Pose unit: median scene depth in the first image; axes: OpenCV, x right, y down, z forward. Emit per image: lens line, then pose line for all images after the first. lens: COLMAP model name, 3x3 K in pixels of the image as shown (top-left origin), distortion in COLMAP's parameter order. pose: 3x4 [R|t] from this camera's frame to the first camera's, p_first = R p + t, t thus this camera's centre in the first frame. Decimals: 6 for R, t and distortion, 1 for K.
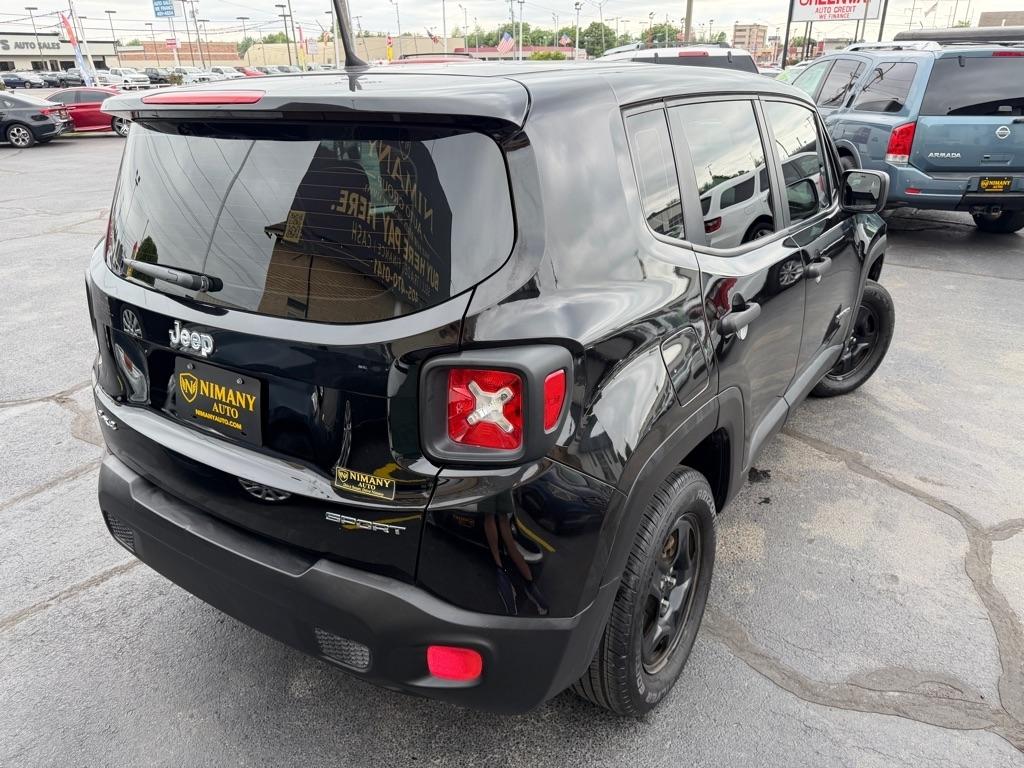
lens RADIAL K [[725.0, 0, 508.5], [0, 725.0, 374.6], [0, 0, 1]] dist [0.042334, -0.054224]
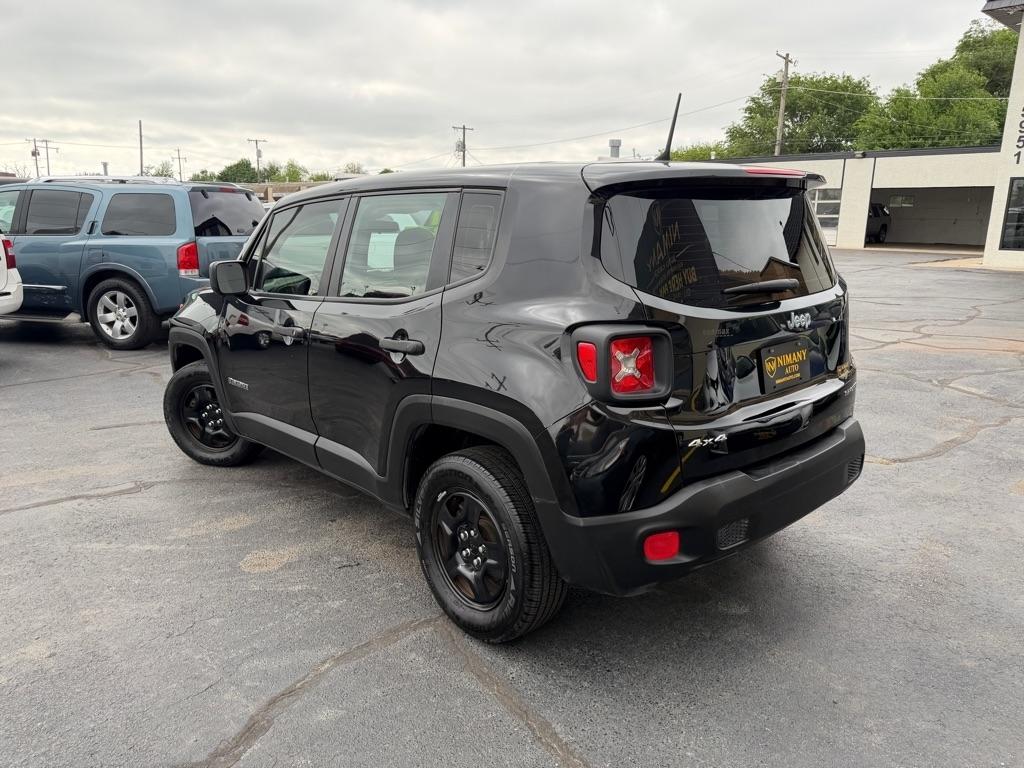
lens RADIAL K [[725.0, 0, 508.6], [0, 725.0, 387.9], [0, 0, 1]] dist [0.042334, -0.054224]
pose [[0.268653, -0.209817, 0.940108, -1.522343], [0.365896, 0.925061, 0.101898, -0.214416], [-0.891036, 0.316606, 0.325292, 0.817404]]
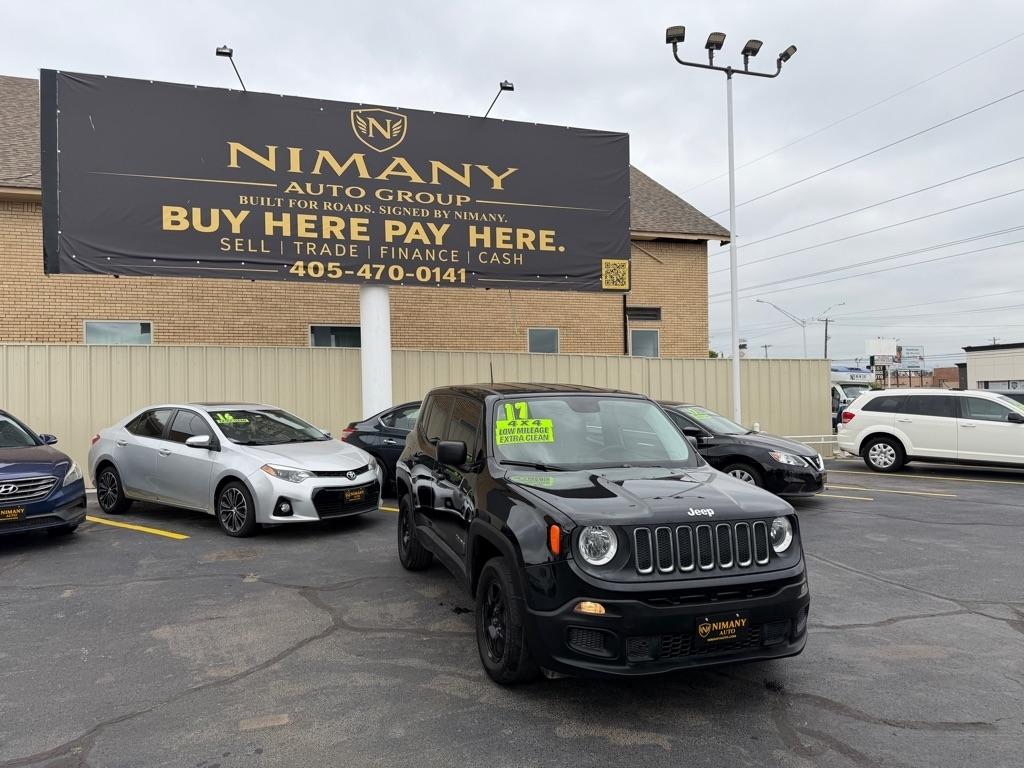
lens RADIAL K [[725.0, 0, 514.3], [0, 725.0, 393.0], [0, 0, 1]] dist [0.042334, -0.054224]
pose [[-0.605195, 0.019457, -0.795839, 2.374949], [-0.287831, 0.926722, 0.241538, -1.141769], [0.742221, 0.375245, -0.555247, 2.765818]]
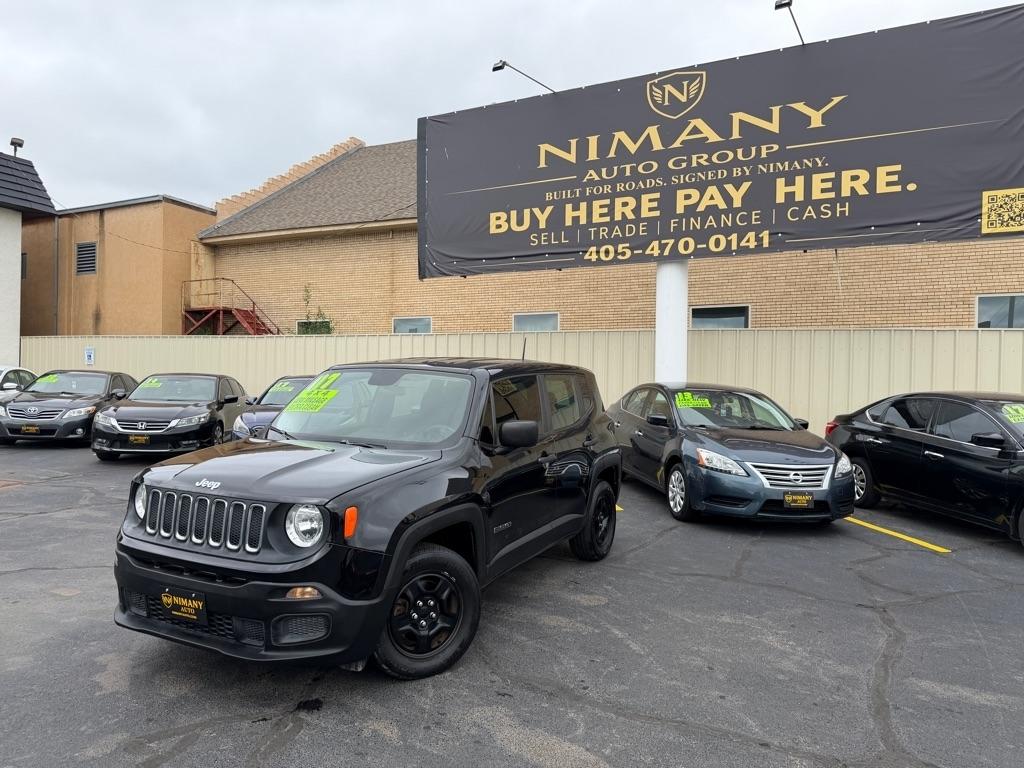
lens RADIAL K [[725.0, 0, 501.1], [0, 725.0, 399.3], [0, 0, 1]] dist [0.042334, -0.054224]
pose [[-0.995025, 0.003047, -0.099574, 0.216107], [-0.037770, 0.913368, 0.405380, -1.456692], [0.092183, 0.407124, -0.908709, 3.727810]]
